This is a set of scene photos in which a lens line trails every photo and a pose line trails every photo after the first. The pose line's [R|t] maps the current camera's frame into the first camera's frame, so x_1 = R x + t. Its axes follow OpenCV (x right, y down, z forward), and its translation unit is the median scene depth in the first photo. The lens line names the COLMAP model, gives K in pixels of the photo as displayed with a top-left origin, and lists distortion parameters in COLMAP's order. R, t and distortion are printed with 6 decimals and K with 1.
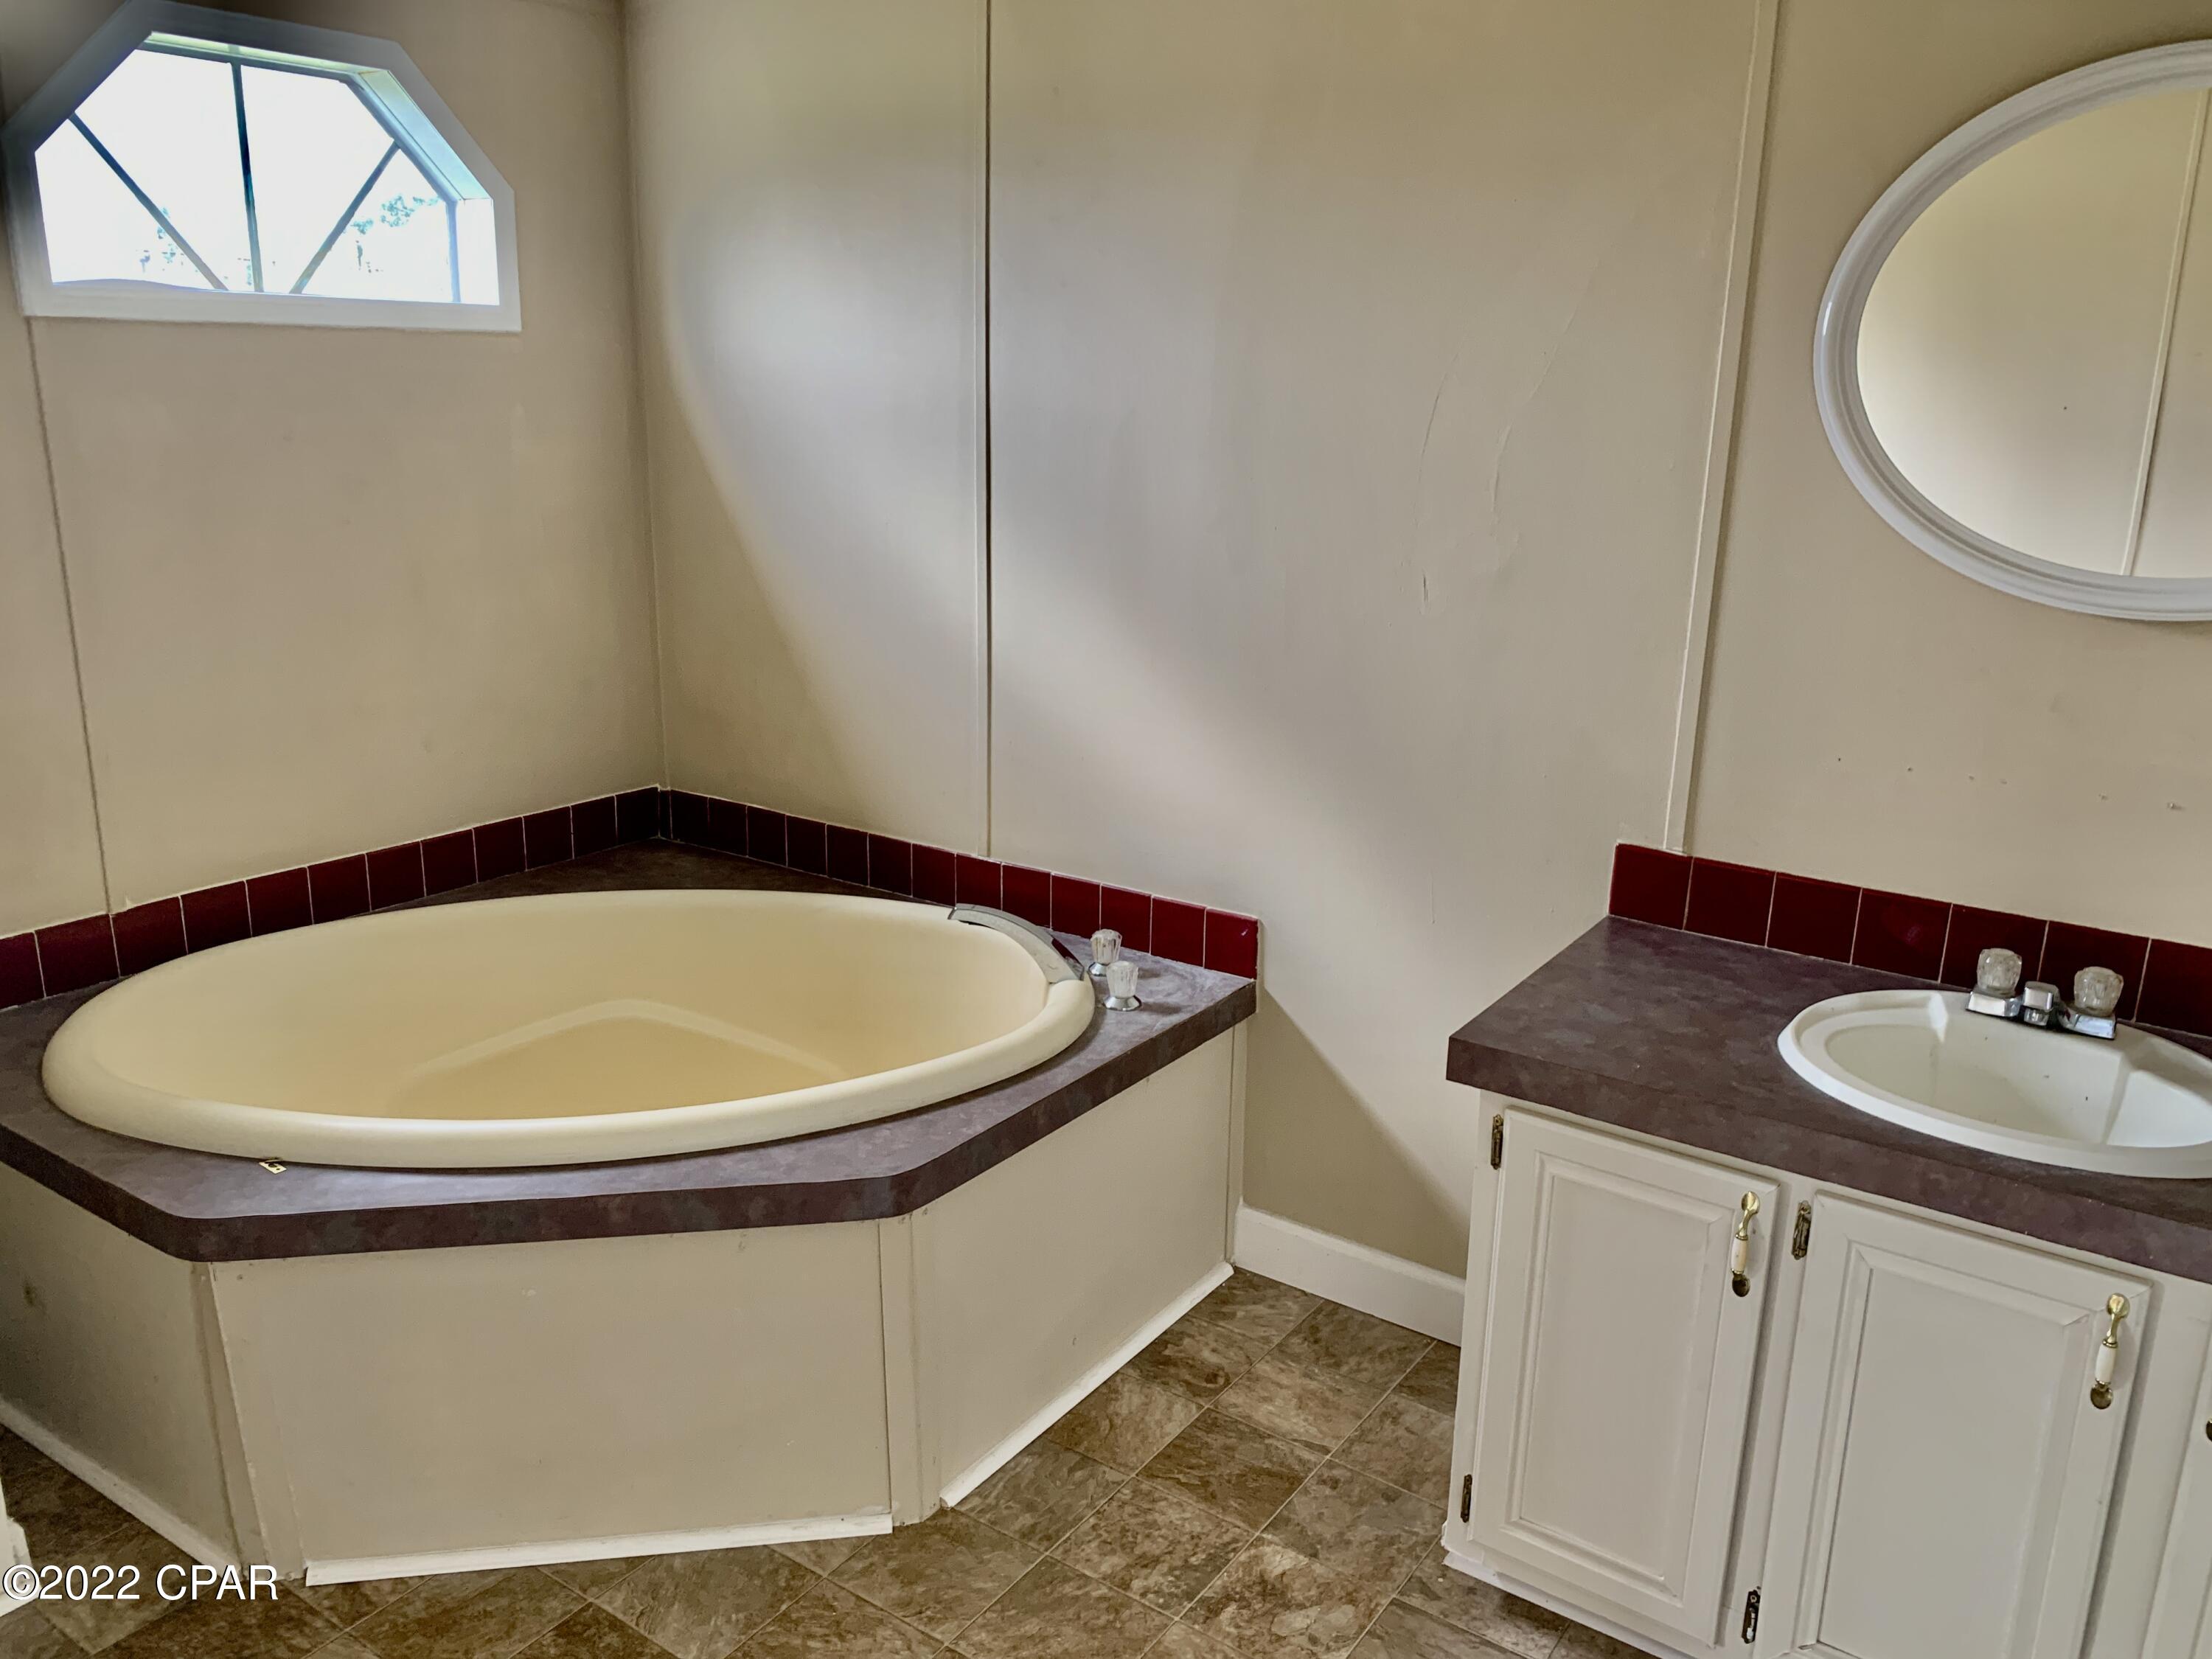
lens RADIAL K [[1683.5, 0, 1106.0], [0, 1683.5, 829.5], [0, 0, 1]] dist [-0.010896, 0.003978]
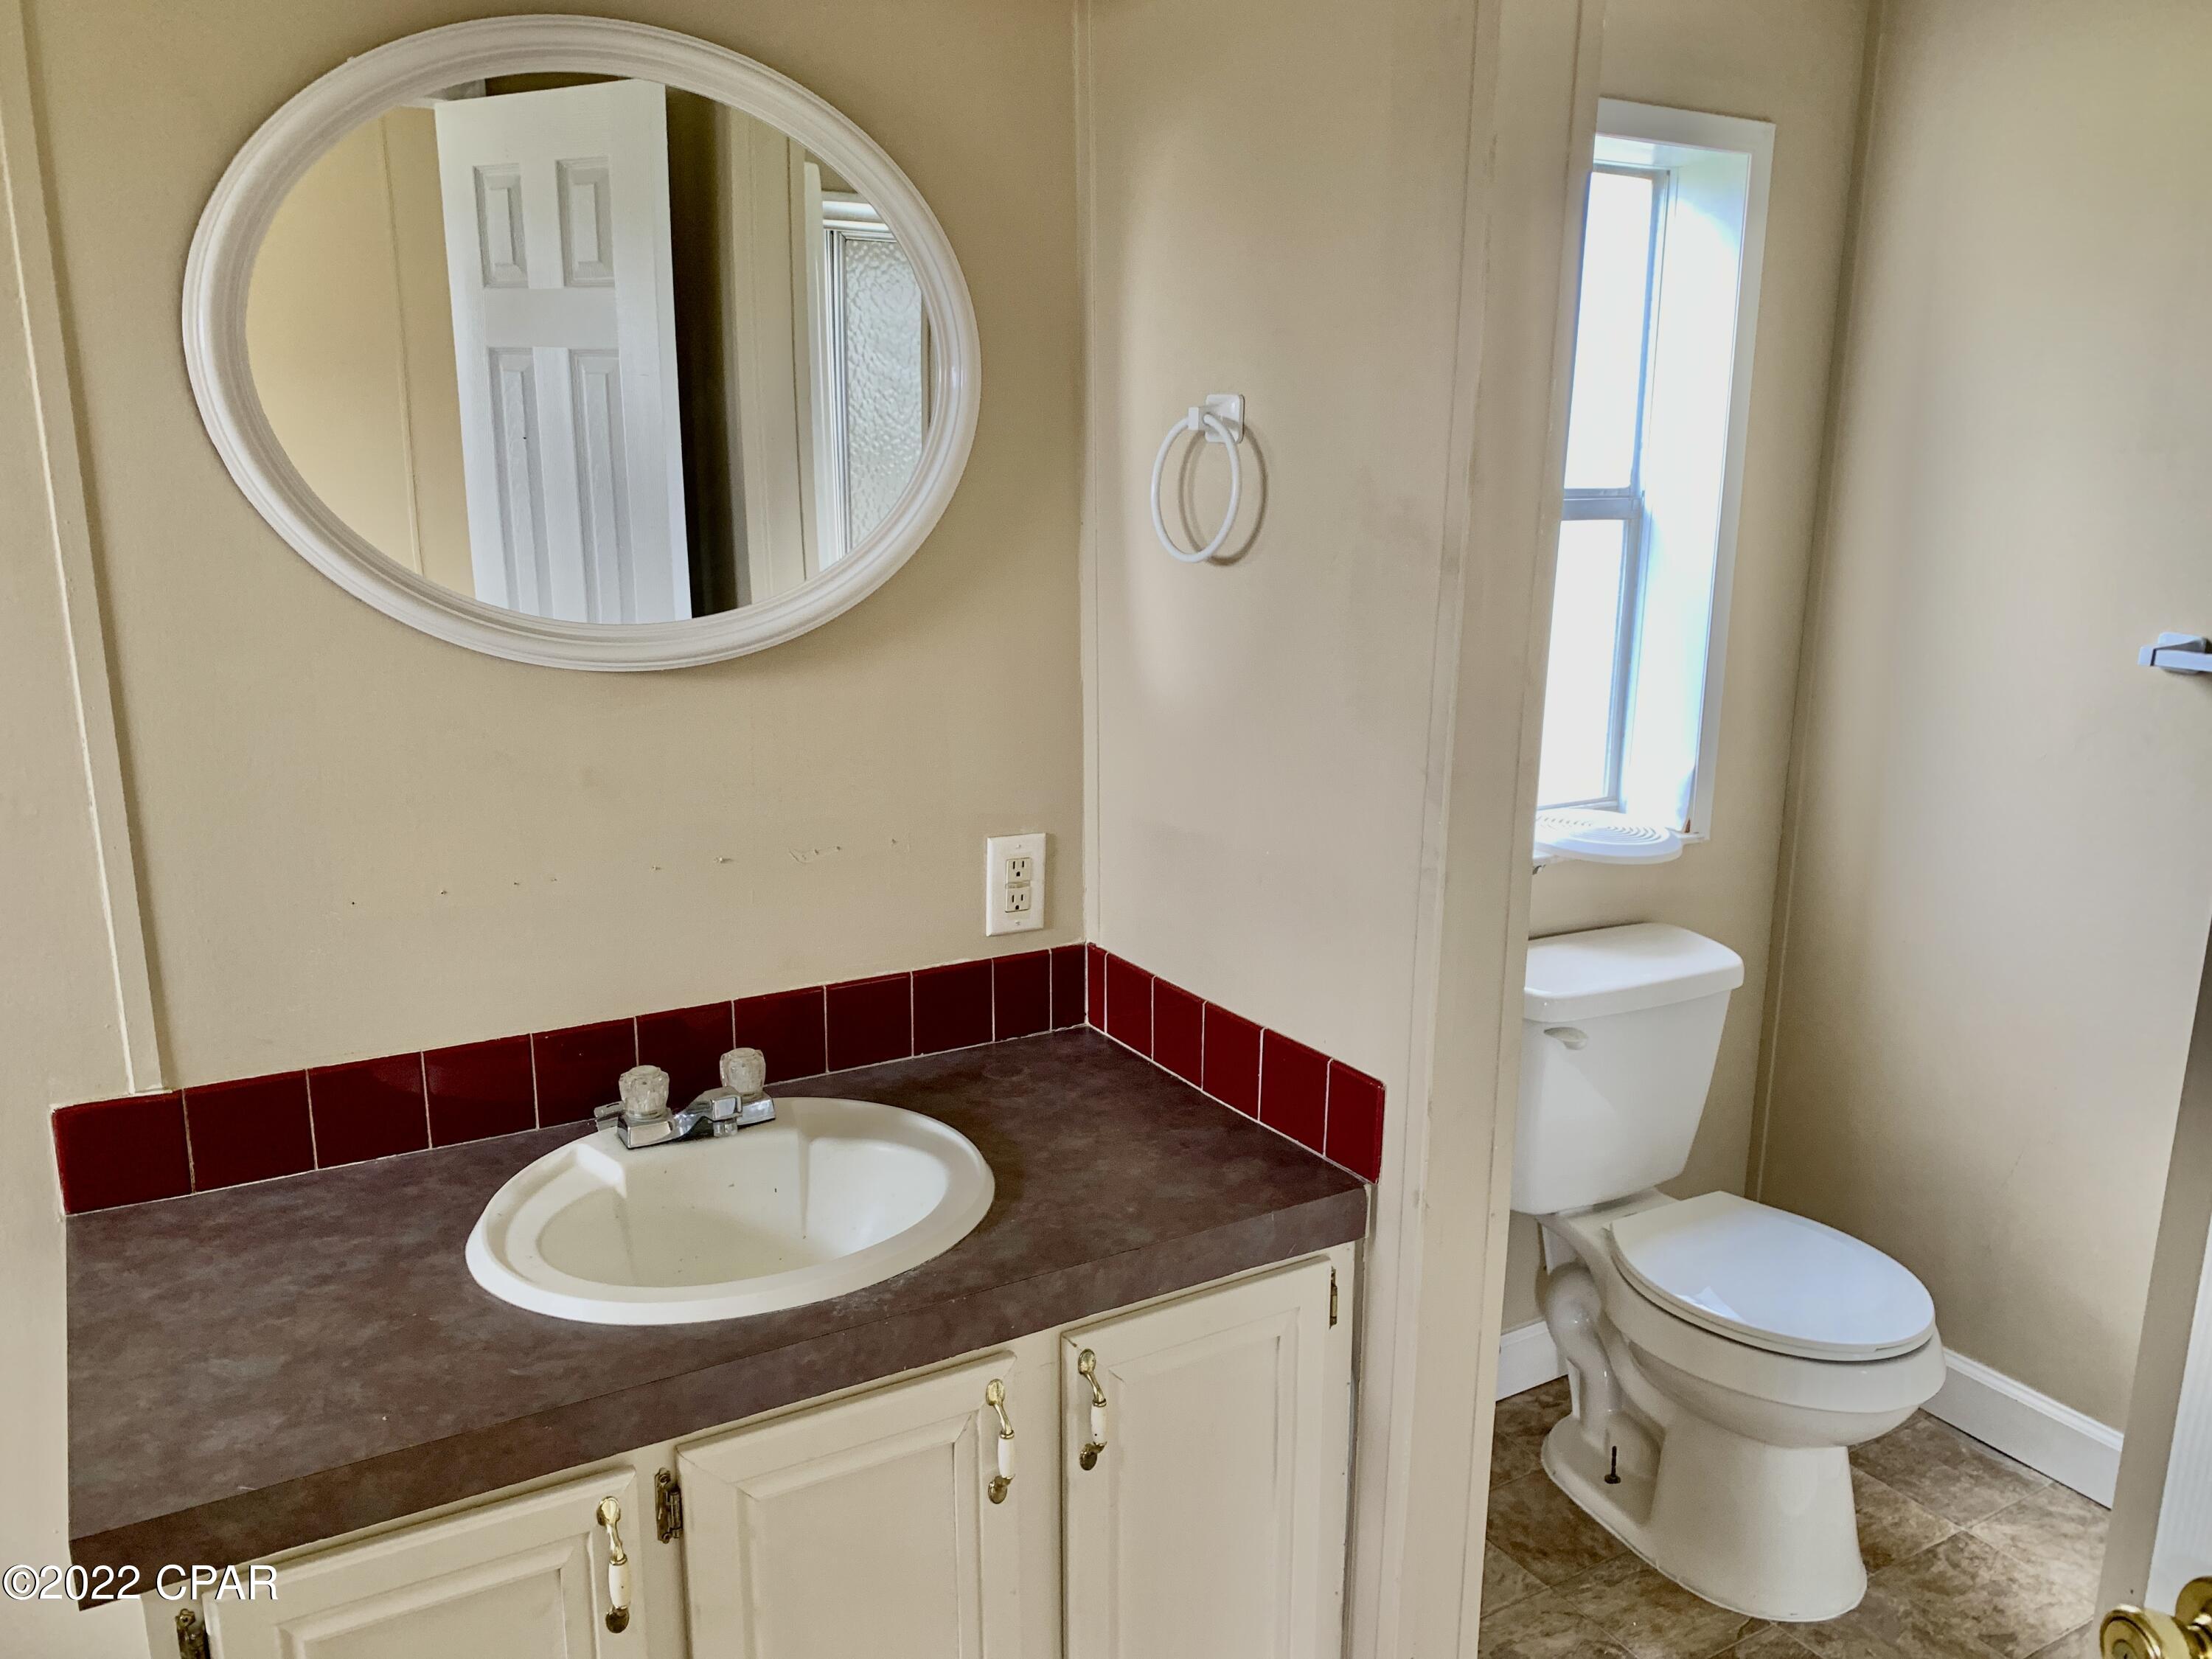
lens RADIAL K [[1683.5, 0, 1106.0], [0, 1683.5, 829.5], [0, 0, 1]] dist [-0.010896, 0.003978]
pose [[0.408568, -0.218497, 0.886189, -0.103030], [0.244507, 0.961638, 0.124373, -0.093073], [-0.879369, 0.165864, 0.446318, 0.383049]]
